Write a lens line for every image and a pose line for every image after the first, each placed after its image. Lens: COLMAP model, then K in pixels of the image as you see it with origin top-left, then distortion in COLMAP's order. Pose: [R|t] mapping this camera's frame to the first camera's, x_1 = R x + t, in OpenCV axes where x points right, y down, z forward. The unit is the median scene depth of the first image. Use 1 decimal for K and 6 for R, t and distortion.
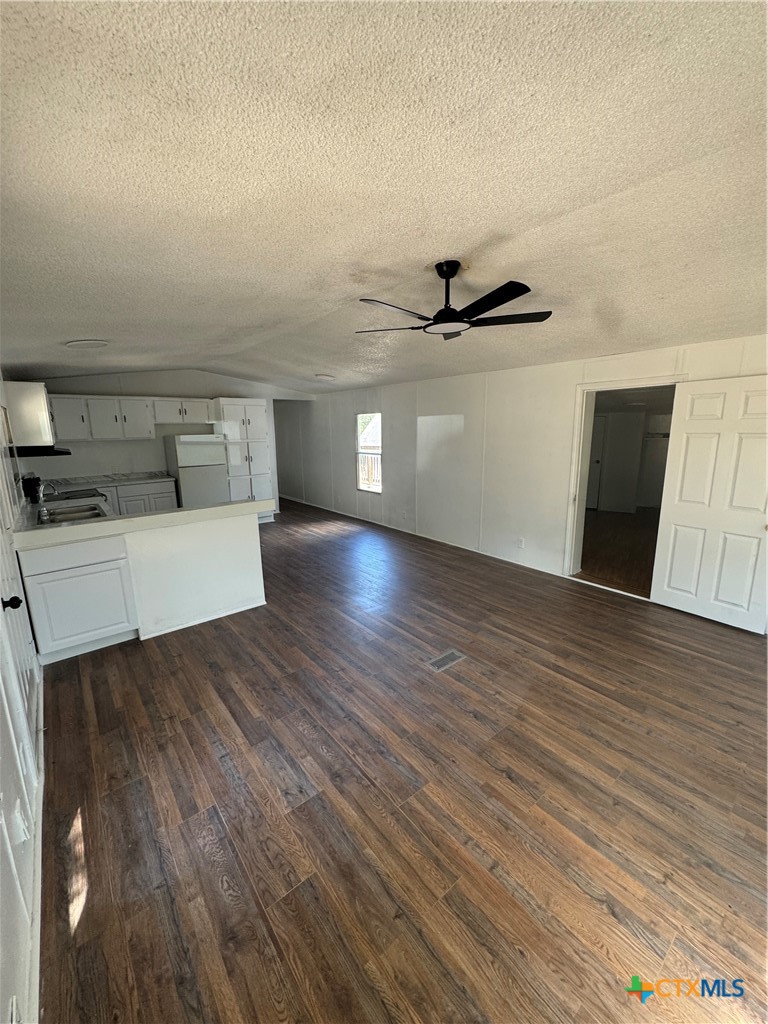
lens RADIAL K [[411.7, 0, 386.5], [0, 411.7, 510.3], [0, 0, 1]] dist [0.001713, 0.000188]
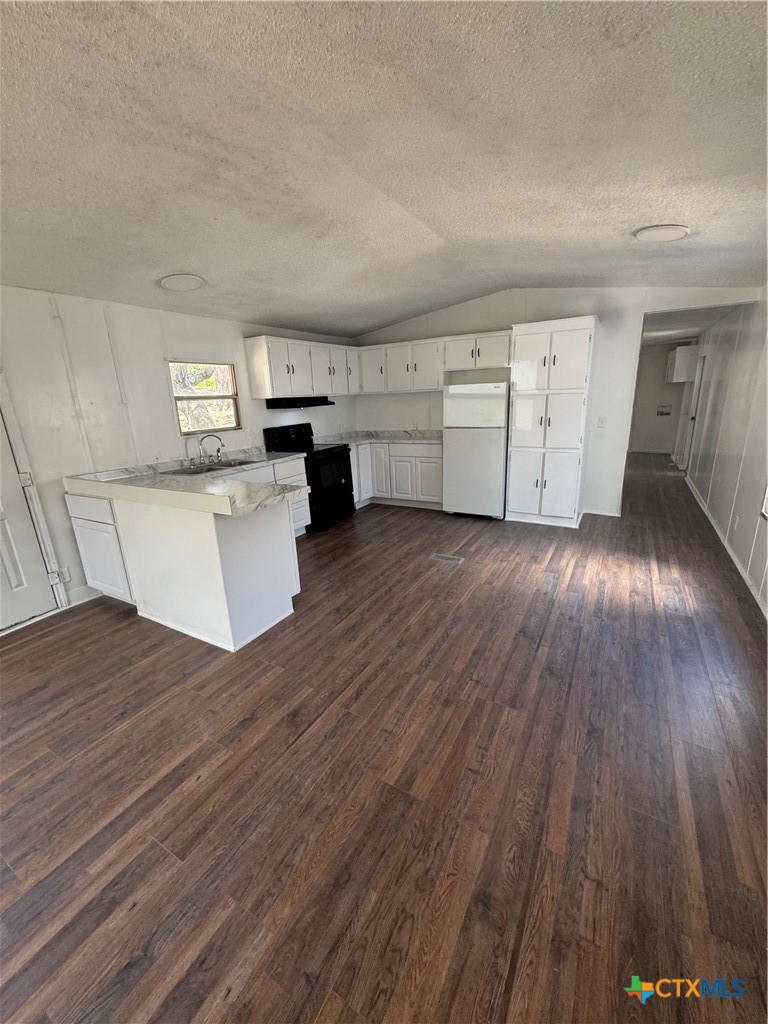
lens RADIAL K [[411.7, 0, 386.5], [0, 411.7, 510.3], [0, 0, 1]] dist [0.001713, 0.000188]
pose [[0.349441, 0.253914, -0.901898, 0.207792], [-0.150087, 0.965319, 0.213618, -0.106044], [0.924859, 0.060717, 0.375431, 0.630512]]
